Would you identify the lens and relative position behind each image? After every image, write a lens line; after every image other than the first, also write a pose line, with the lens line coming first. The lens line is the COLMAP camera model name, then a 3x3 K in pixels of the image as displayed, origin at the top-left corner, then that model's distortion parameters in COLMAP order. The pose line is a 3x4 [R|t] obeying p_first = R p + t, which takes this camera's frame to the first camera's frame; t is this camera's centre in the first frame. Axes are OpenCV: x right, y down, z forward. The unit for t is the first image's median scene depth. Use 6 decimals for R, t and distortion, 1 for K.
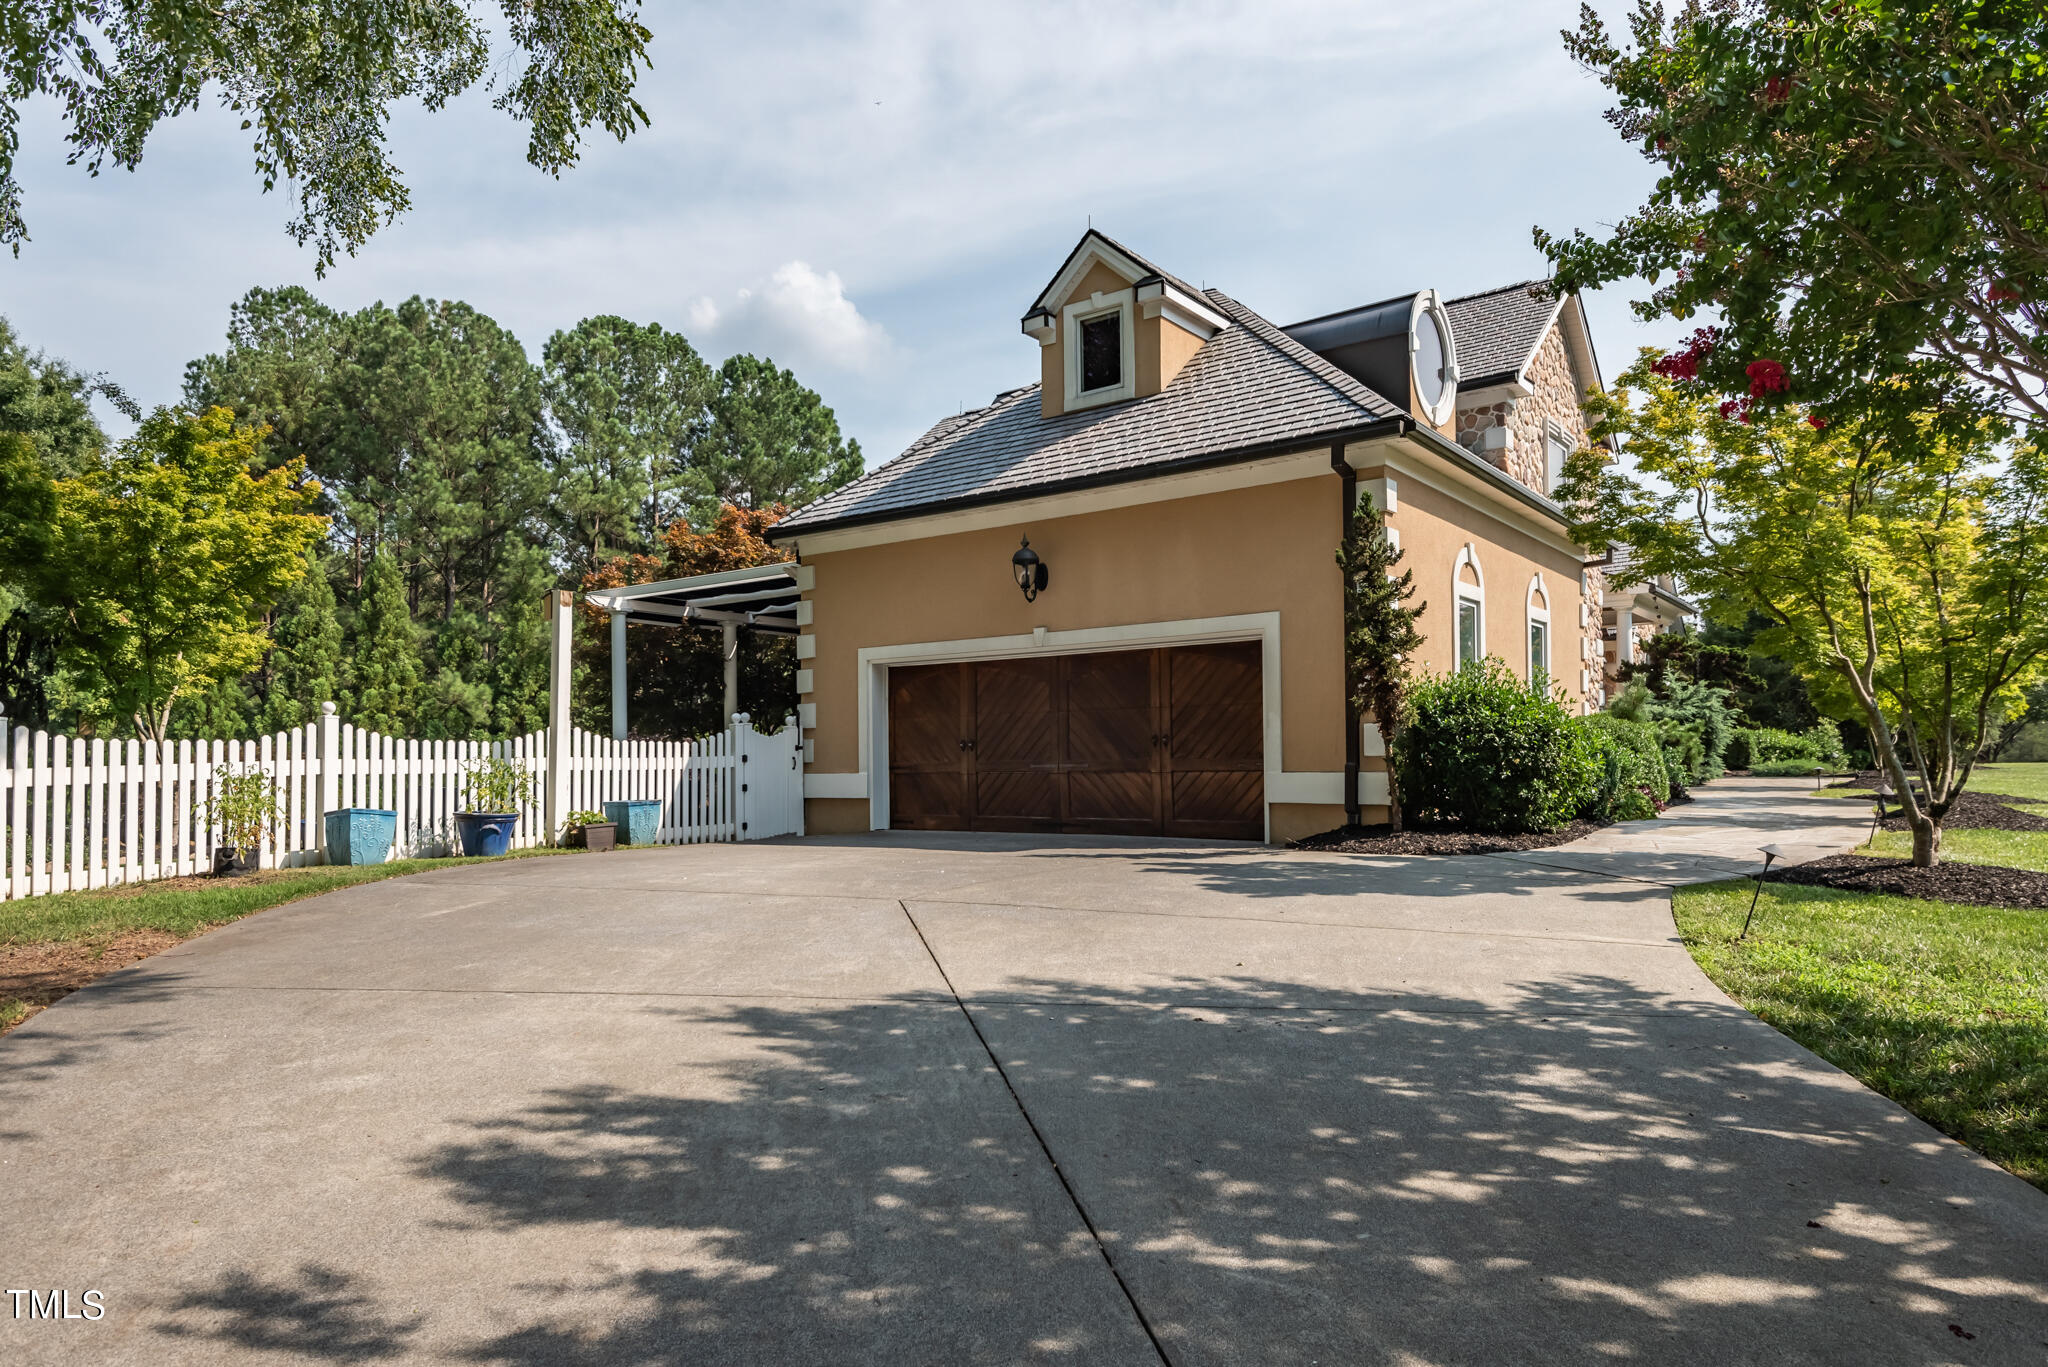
lens RADIAL K [[1298.6, 0, 1033.6], [0, 1298.6, 743.7], [0, 0, 1]] dist [0.006180, -0.002493]
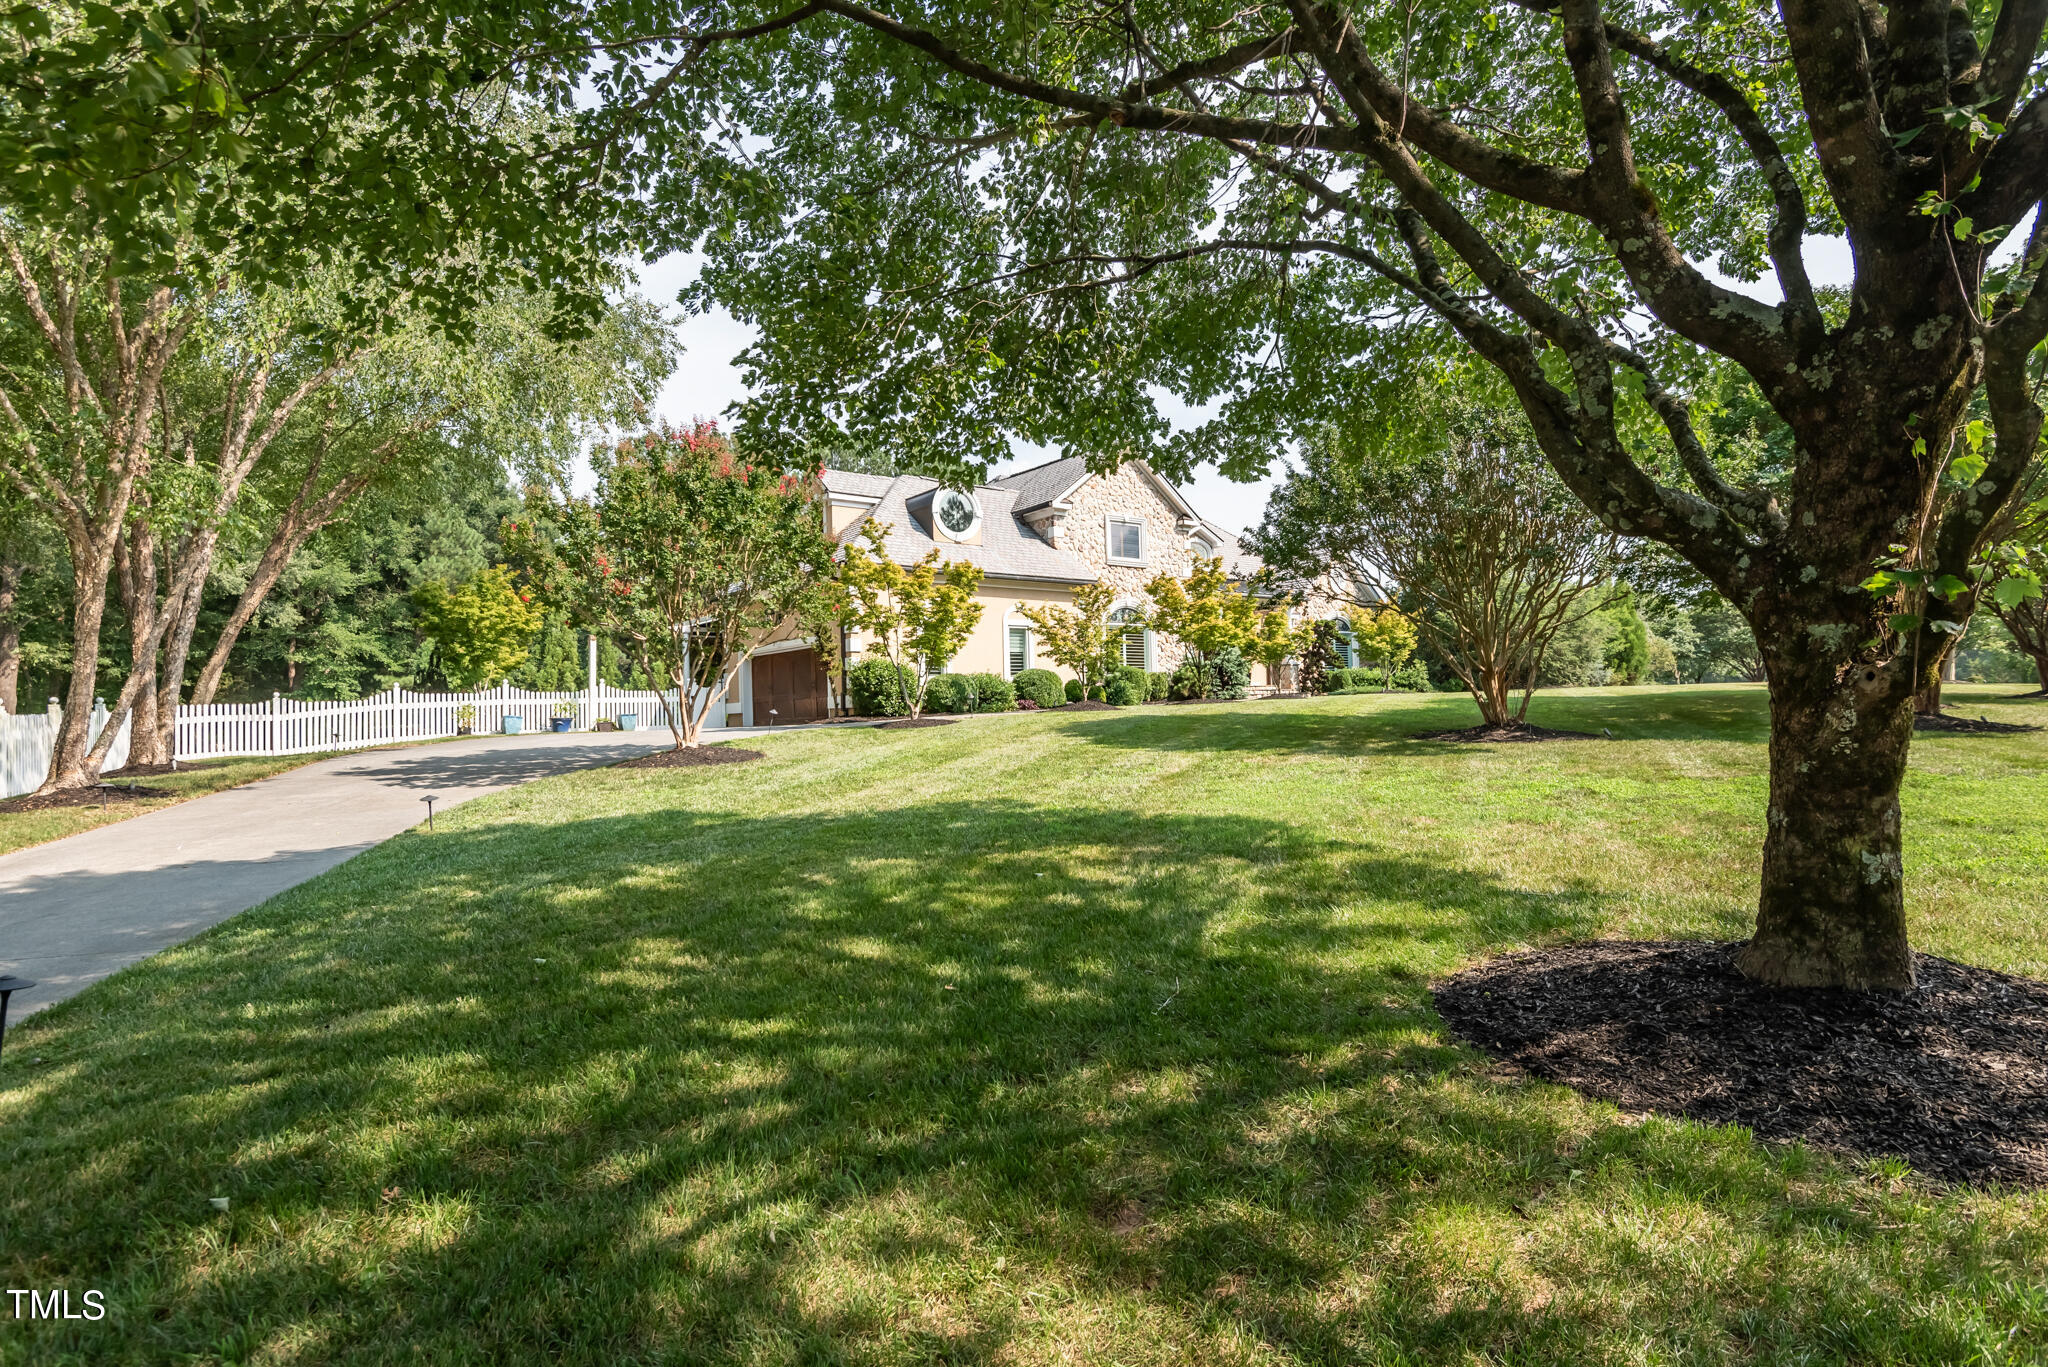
lens RADIAL K [[1057.9, 0, 1033.8], [0, 1057.9, 691.3], [0, 0, 1]] dist [0.004414, 0.000203]
pose [[0.965600, -0.024232, -0.258900, 0.874728], [0.023929, 0.999704, -0.004324, 0.023466], [0.258929, -0.002020, 0.965894, -0.705608]]
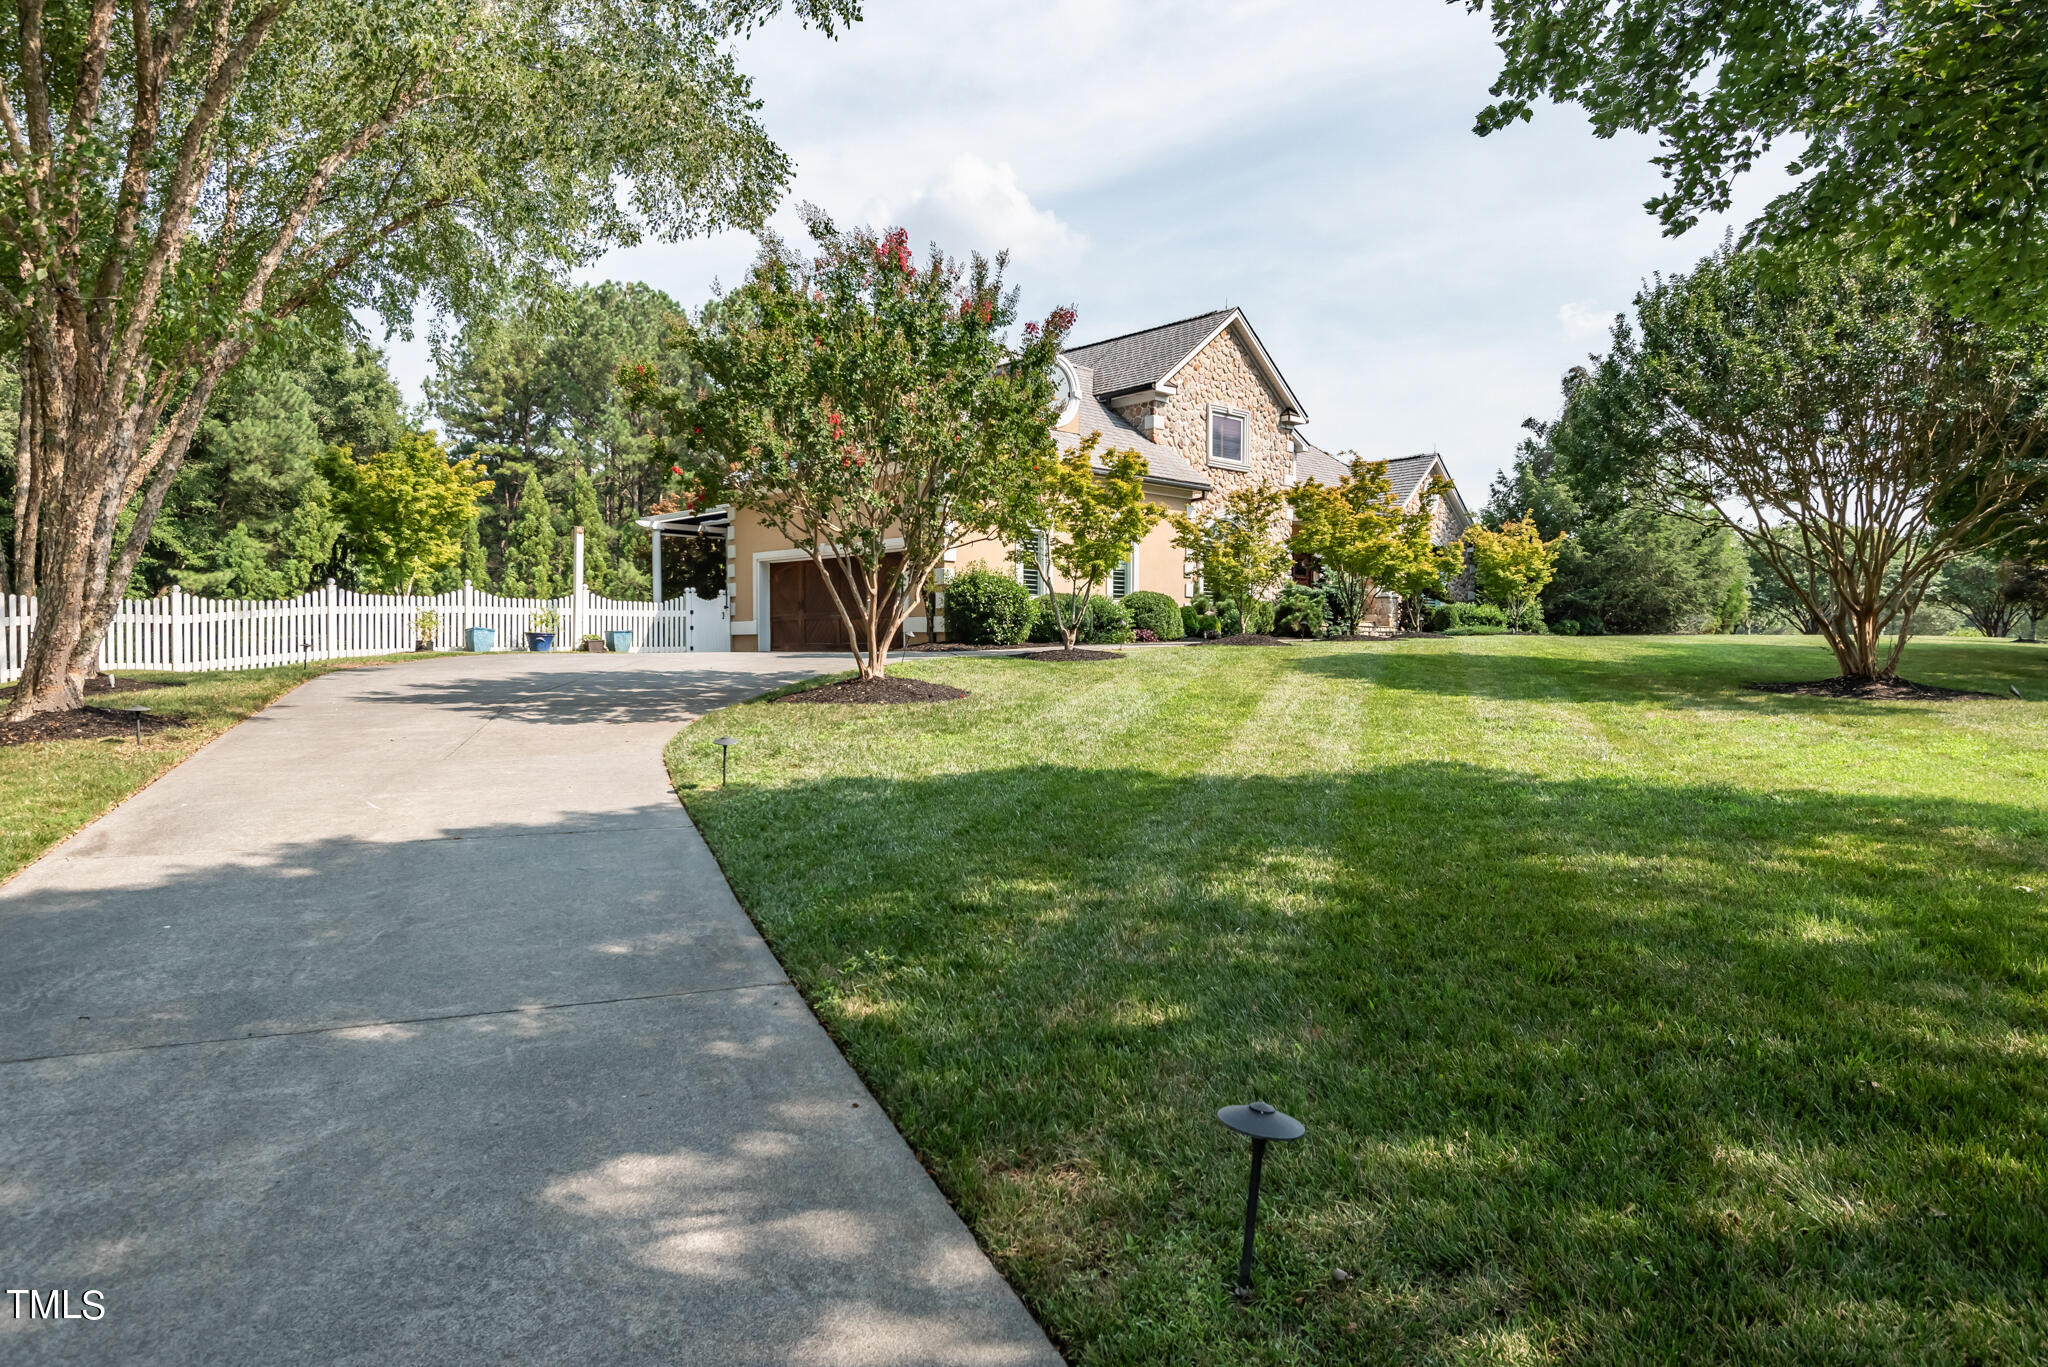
lens RADIAL K [[1240.7, 0, 1012.2], [0, 1240.7, 678.4], [0, 0, 1]] dist [0.032886, 0.002010]
pose [[0.984637, 0.015769, -0.173898, 0.539307], [-0.008611, 0.999087, 0.041845, 0.027512], [0.174399, -0.039704, 0.983874, -0.680939]]
